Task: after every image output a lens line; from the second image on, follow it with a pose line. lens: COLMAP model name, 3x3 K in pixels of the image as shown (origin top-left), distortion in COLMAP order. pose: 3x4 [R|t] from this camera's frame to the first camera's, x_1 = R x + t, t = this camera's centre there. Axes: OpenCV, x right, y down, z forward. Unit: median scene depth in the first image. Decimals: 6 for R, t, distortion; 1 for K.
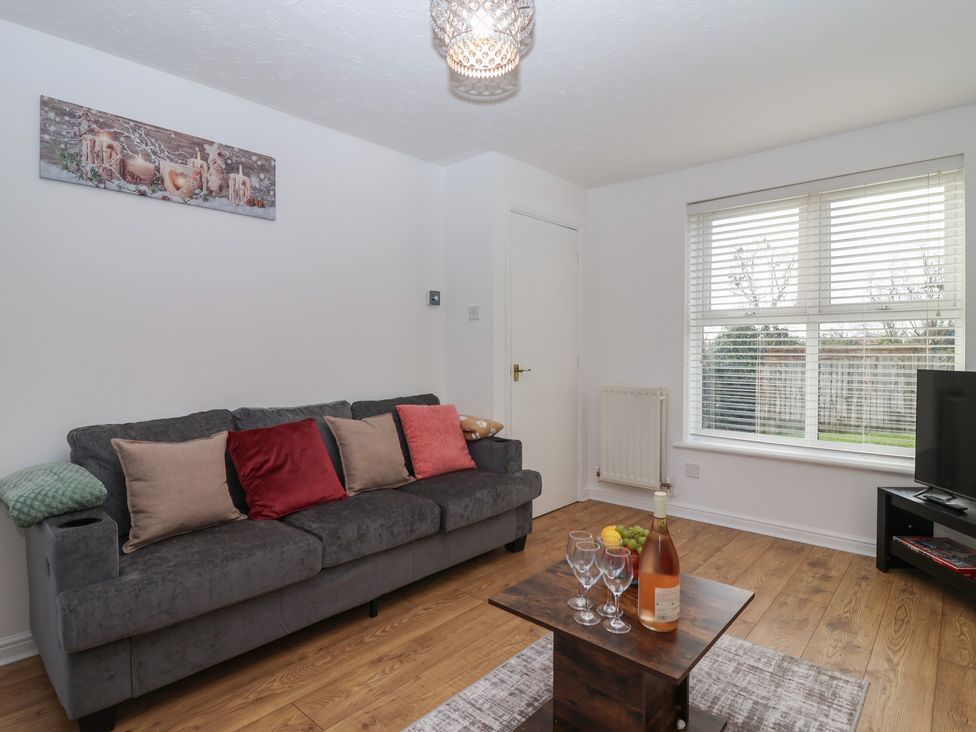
lens RADIAL K [[520.5, 0, 485.6], [0, 520.5, 361.1], [0, 0, 1]] dist [0.000831, -0.011913]
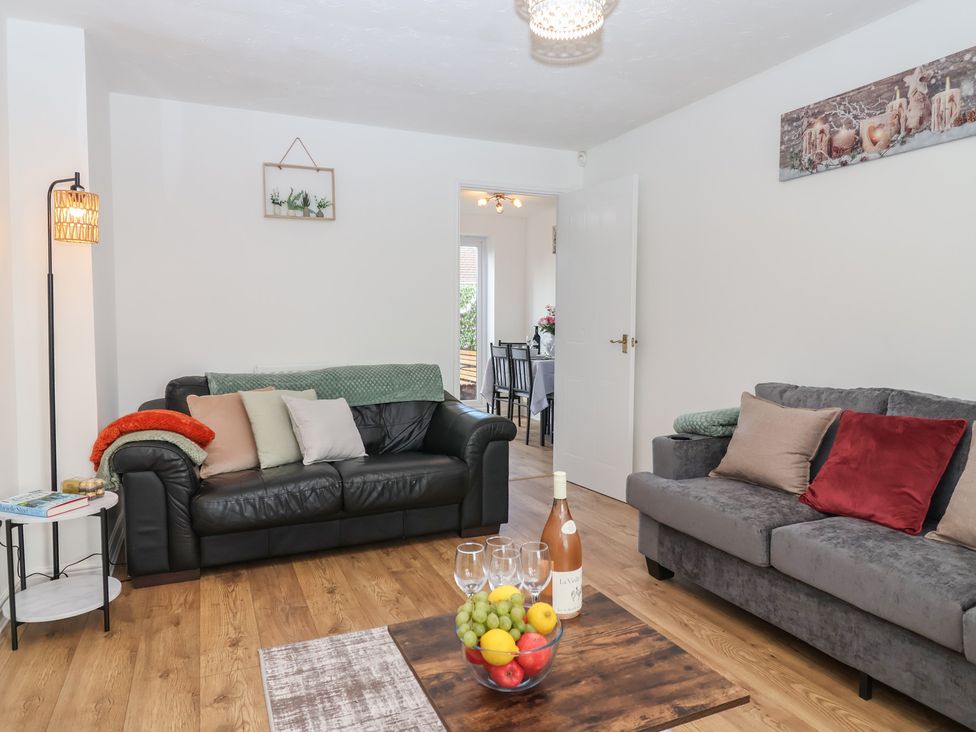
lens RADIAL K [[668.3, 0, 485.5], [0, 668.3, 362.5], [0, 0, 1]] dist [0.001547, -0.002781]
pose [[-0.407291, 0.053432, -0.911734, 0.814786], [-0.023090, 0.997366, 0.068766, -0.012002], [0.913006, 0.049060, -0.404984, 0.898649]]
